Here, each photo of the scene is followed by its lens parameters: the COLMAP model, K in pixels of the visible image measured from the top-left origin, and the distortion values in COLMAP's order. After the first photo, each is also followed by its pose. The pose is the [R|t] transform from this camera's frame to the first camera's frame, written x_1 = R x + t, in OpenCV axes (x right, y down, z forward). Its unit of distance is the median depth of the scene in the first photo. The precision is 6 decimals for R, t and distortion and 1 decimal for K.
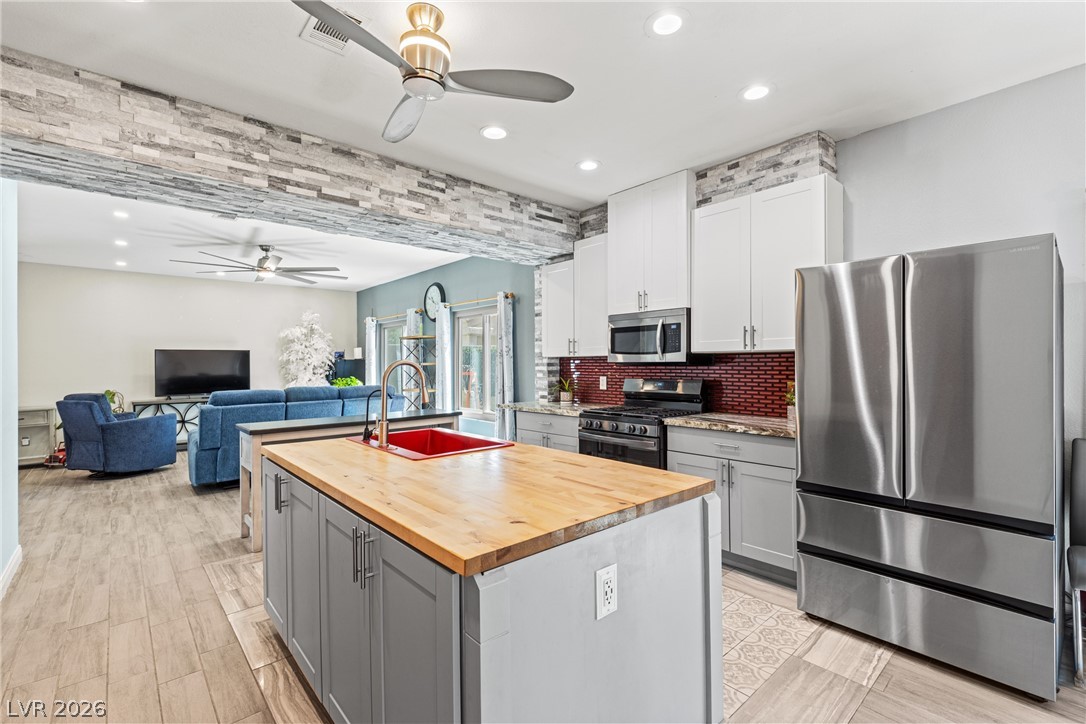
lens RADIAL K [[488.6, 0, 549.7], [0, 488.6, 368.6], [0, 0, 1]] dist [0.002968, -0.000355]
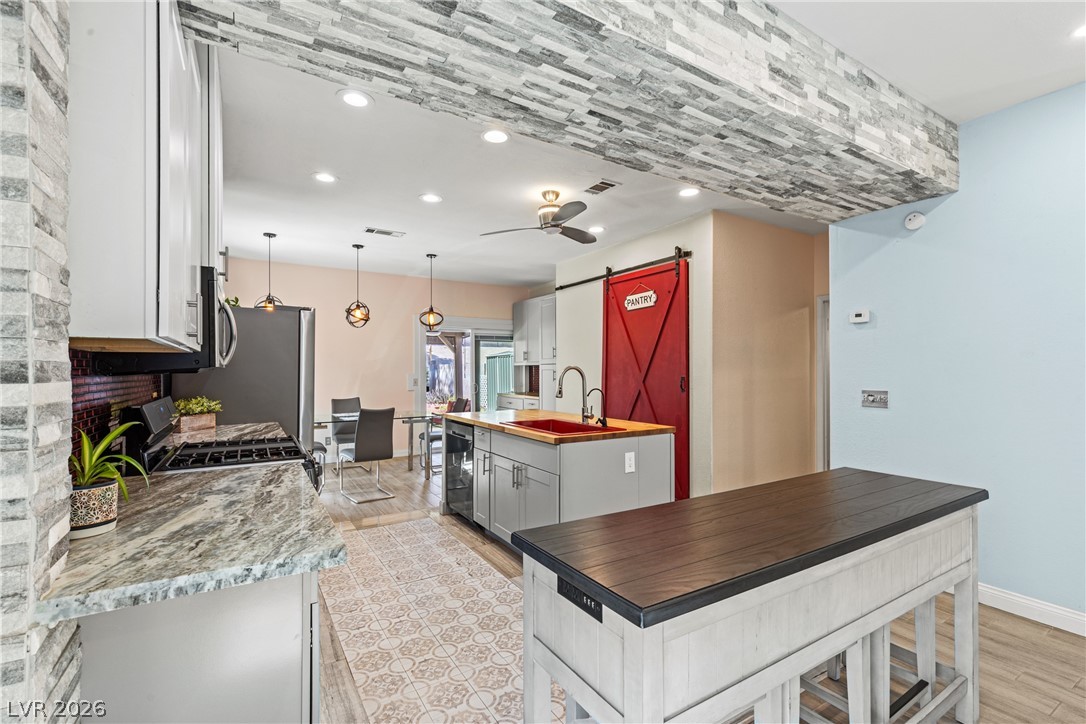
lens RADIAL K [[488.6, 0, 549.7], [0, 488.6, 368.6], [0, 0, 1]] dist [0.002968, -0.000355]
pose [[-0.985667, 0.007760, 0.168527, -0.271236], [0.008169, 0.999965, 0.001729, -0.007290], [-0.168508, 0.003081, -0.985696, 1.382844]]
